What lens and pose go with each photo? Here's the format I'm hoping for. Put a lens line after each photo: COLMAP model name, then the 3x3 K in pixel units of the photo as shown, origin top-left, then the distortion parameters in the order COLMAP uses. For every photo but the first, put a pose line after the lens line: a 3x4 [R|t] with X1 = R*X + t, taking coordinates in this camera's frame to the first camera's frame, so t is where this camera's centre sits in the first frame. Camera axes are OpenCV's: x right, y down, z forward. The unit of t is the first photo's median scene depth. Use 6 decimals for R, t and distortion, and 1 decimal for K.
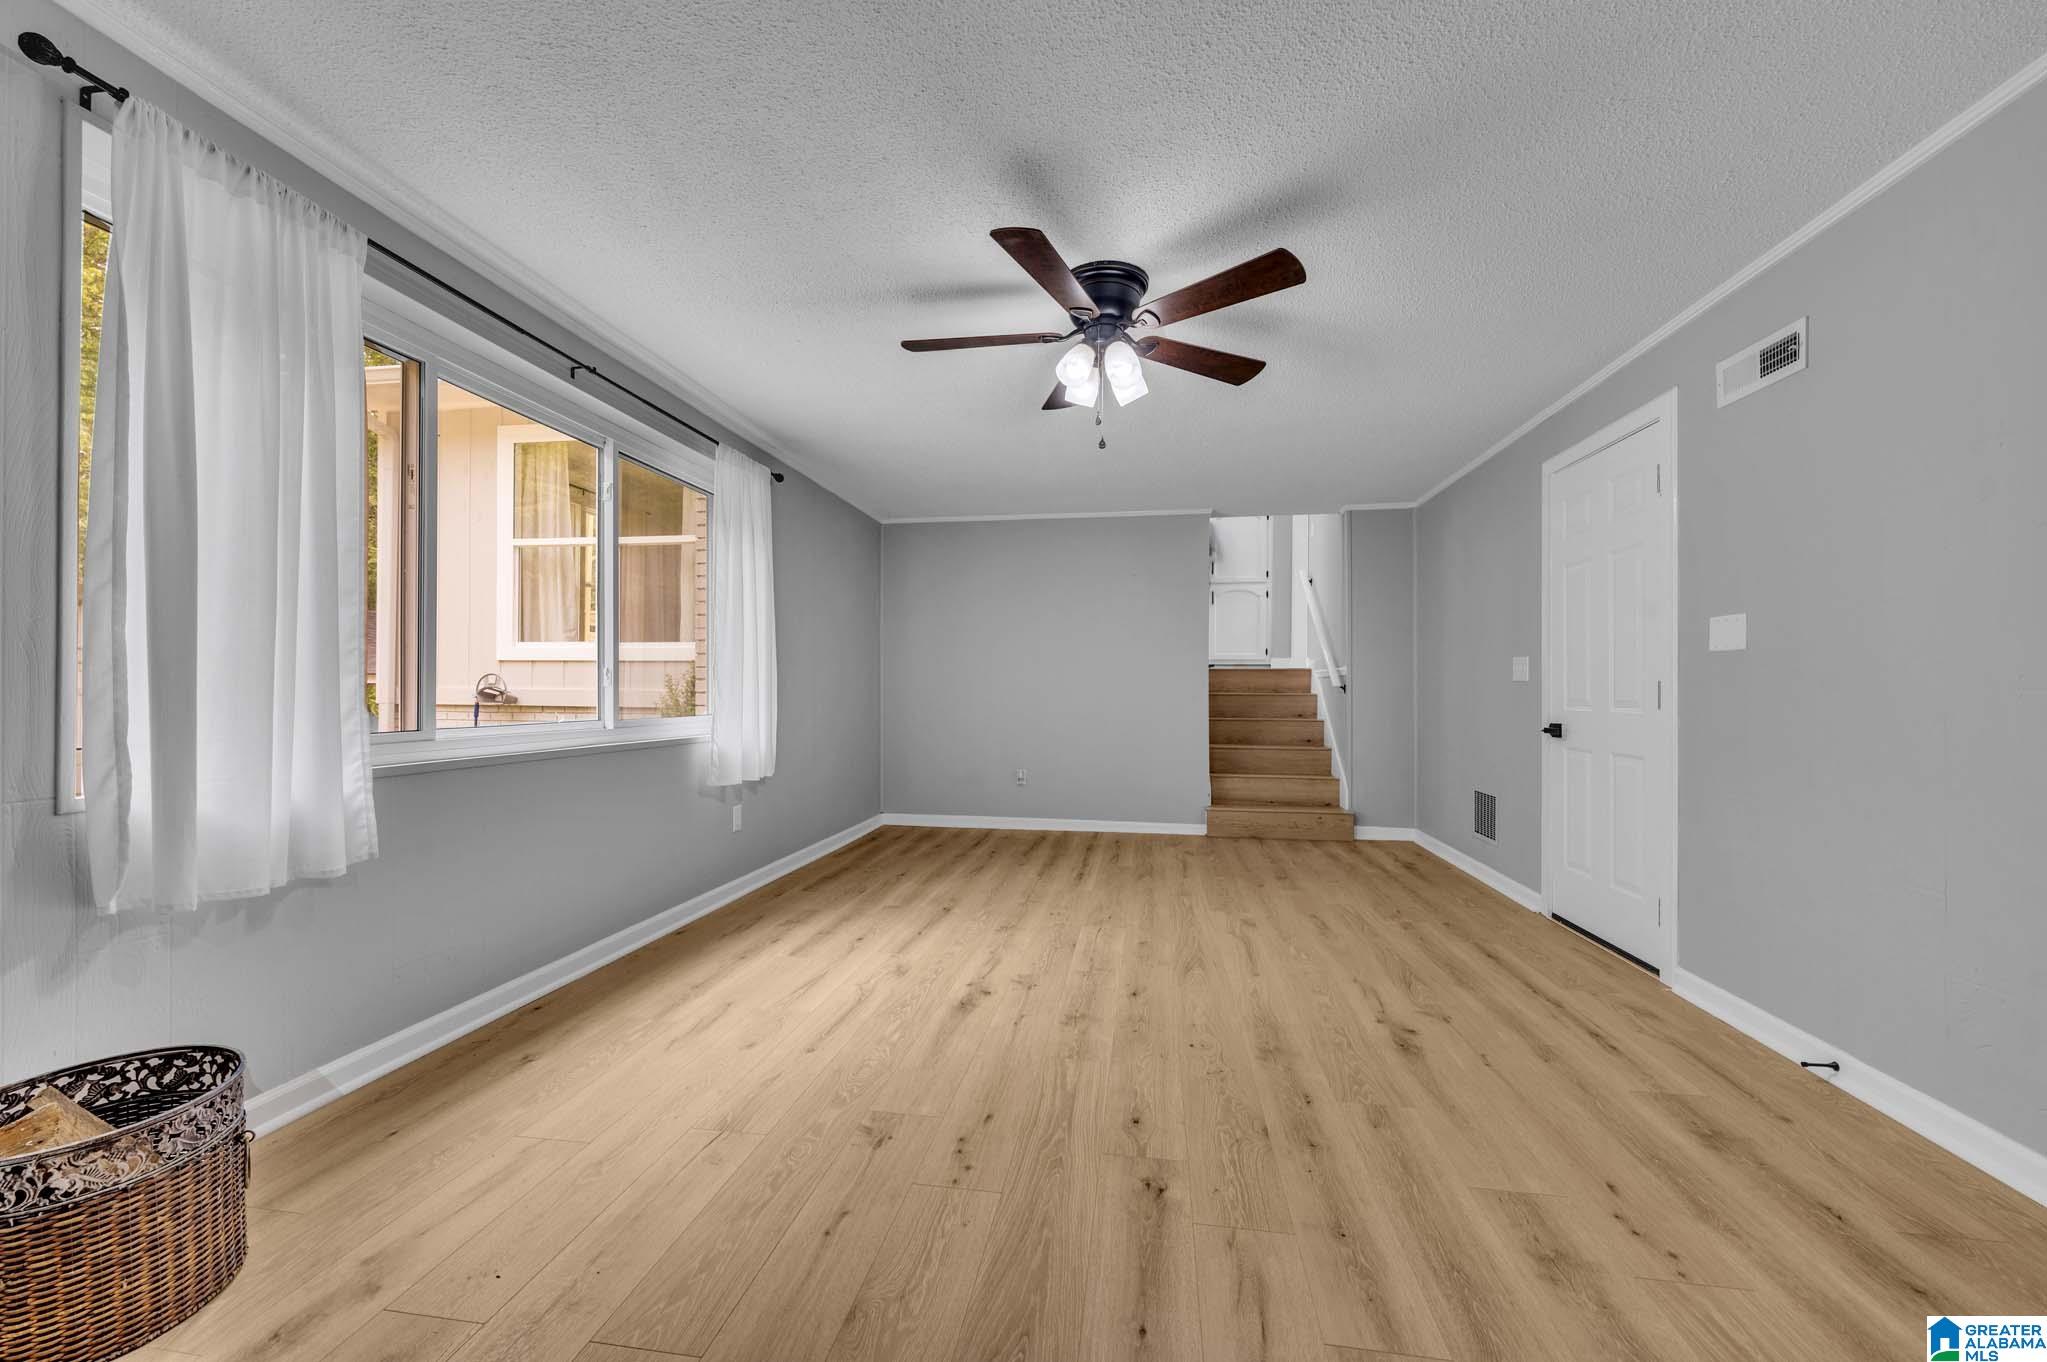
lens RADIAL K [[818.9, 0, 1017.1], [0, 818.9, 688.8], [0, 0, 1]] dist [-0.001645, -0.000352]
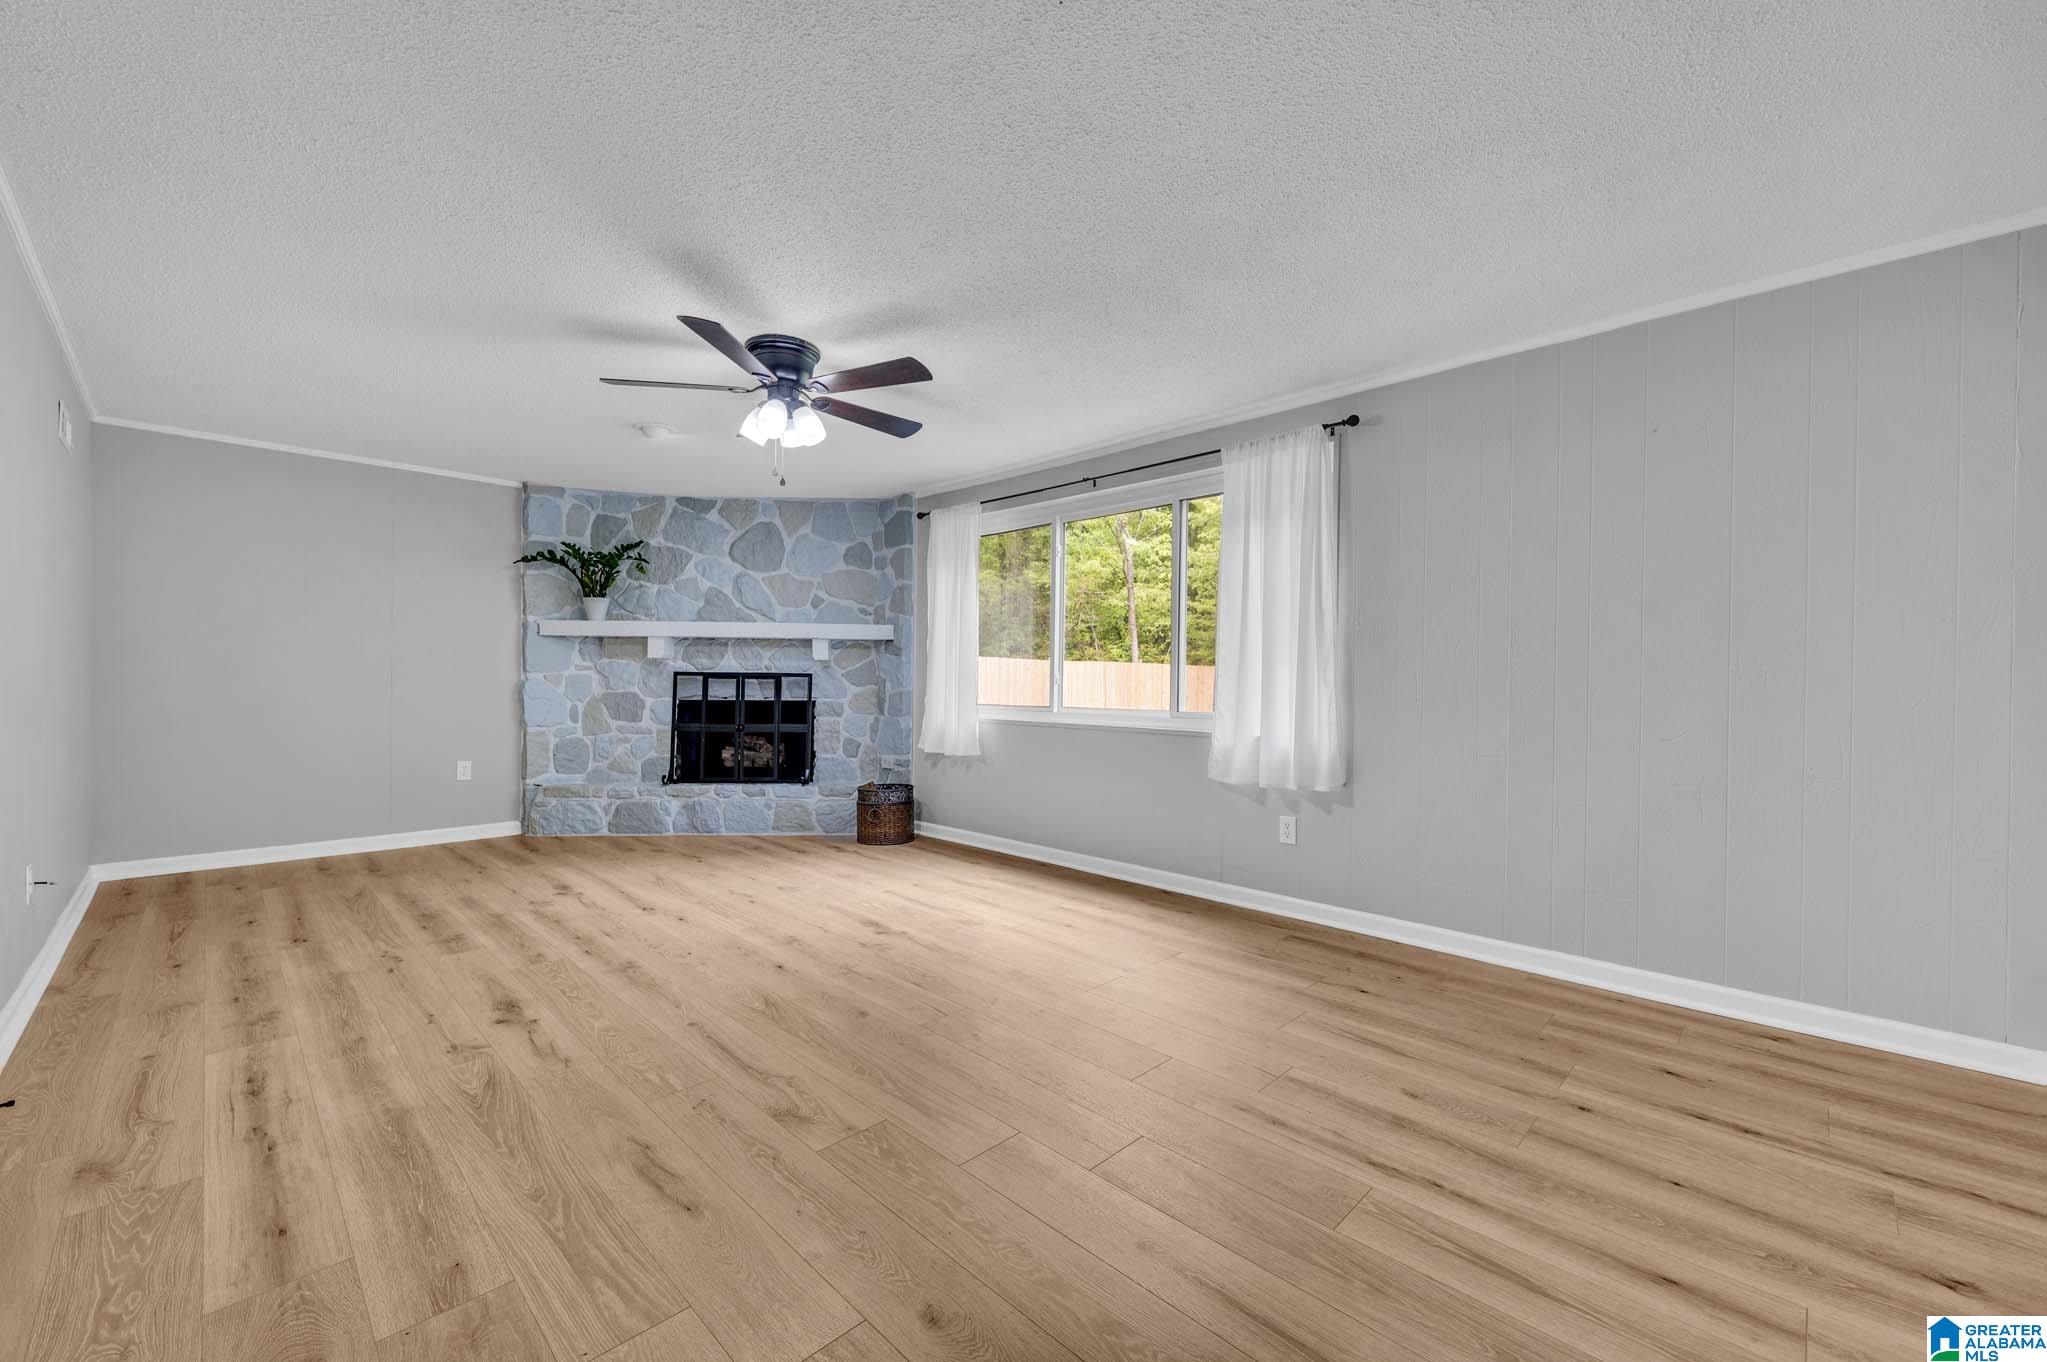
lens RADIAL K [[818.9, 0, 1017.1], [0, 818.9, 688.8], [0, 0, 1]] dist [-0.001645, -0.000352]
pose [[-0.591382, -0.005583, -0.806372, 0.884978], [-0.012271, 0.999923, 0.002076, 0.007277], [0.806298, 0.011123, -0.591405, 2.022117]]
